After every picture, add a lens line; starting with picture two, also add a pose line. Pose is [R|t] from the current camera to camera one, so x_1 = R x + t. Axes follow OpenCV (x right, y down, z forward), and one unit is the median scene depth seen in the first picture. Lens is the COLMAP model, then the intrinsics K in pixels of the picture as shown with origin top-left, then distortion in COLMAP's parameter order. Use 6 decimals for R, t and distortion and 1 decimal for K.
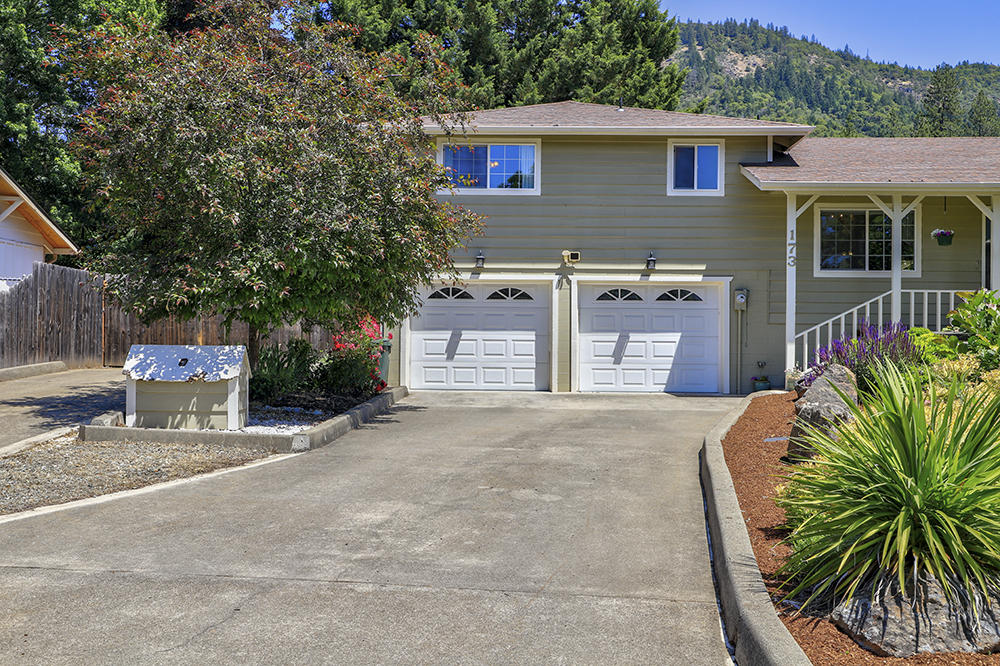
lens RADIAL K [[1040.9, 0, 497.9], [0, 1040.9, 333.2], [0, 0, 1]] dist [0.036598, 0.000000]
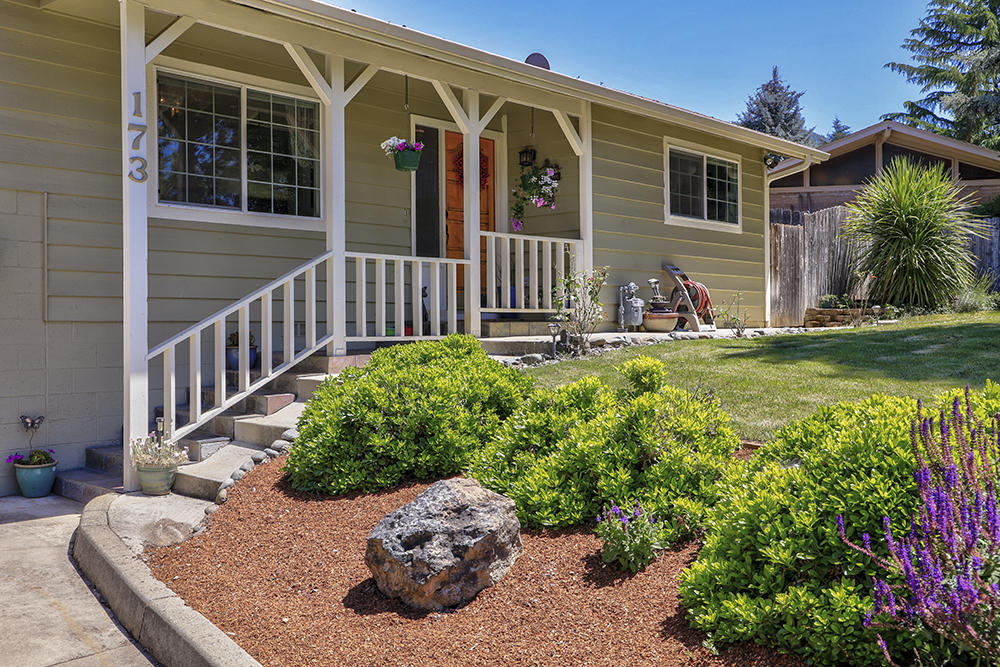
lens RADIAL K [[1032.2, 0, 498.3], [0, 1032.2, 336.6], [0, 0, 1]] dist [0.032461, 0.000000]
pose [[0.647415, -0.019715, 0.761883, 0.061613], [-0.001623, 0.999627, 0.027245, -0.014719], [-0.762136, -0.018875, 0.647142, 0.595975]]
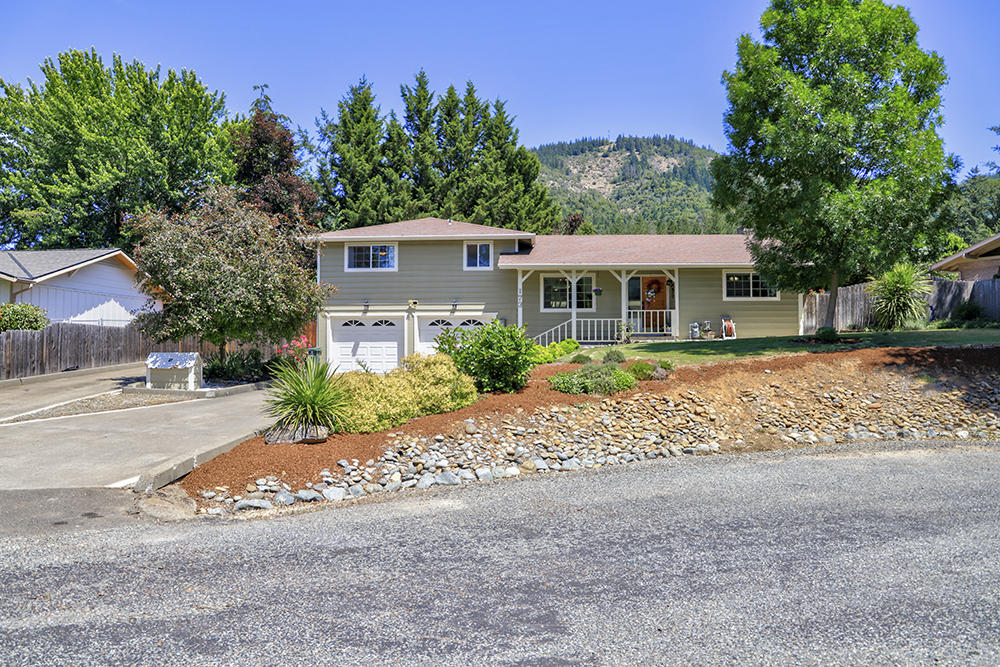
lens RADIAL K [[688.0, 0, 498.5], [0, 688.0, 336.1], [0, 0, 1]] dist [-0.108737, 0.078021]
pose [[0.999651, -0.012321, -0.023354, 0.254246], [0.012208, 0.999913, -0.004987, -0.004741], [0.023413, 0.004700, 0.999715, -0.255381]]
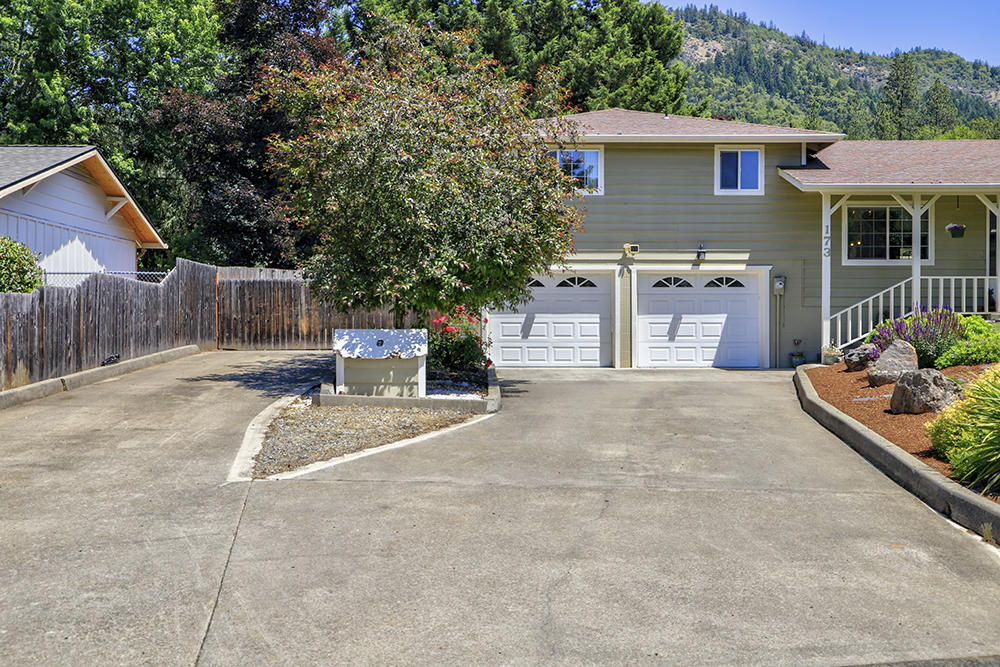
lens RADIAL K [[1032.2, 0, 496.7], [0, 1032.2, 331.5], [0, 0, 1]] dist [0.032461, 0.000000]
pose [[0.999358, -0.008834, 0.034731, -0.116737], [0.008313, 0.999851, 0.015096, -0.001559], [-0.034859, -0.014798, 0.999283, -0.125645]]
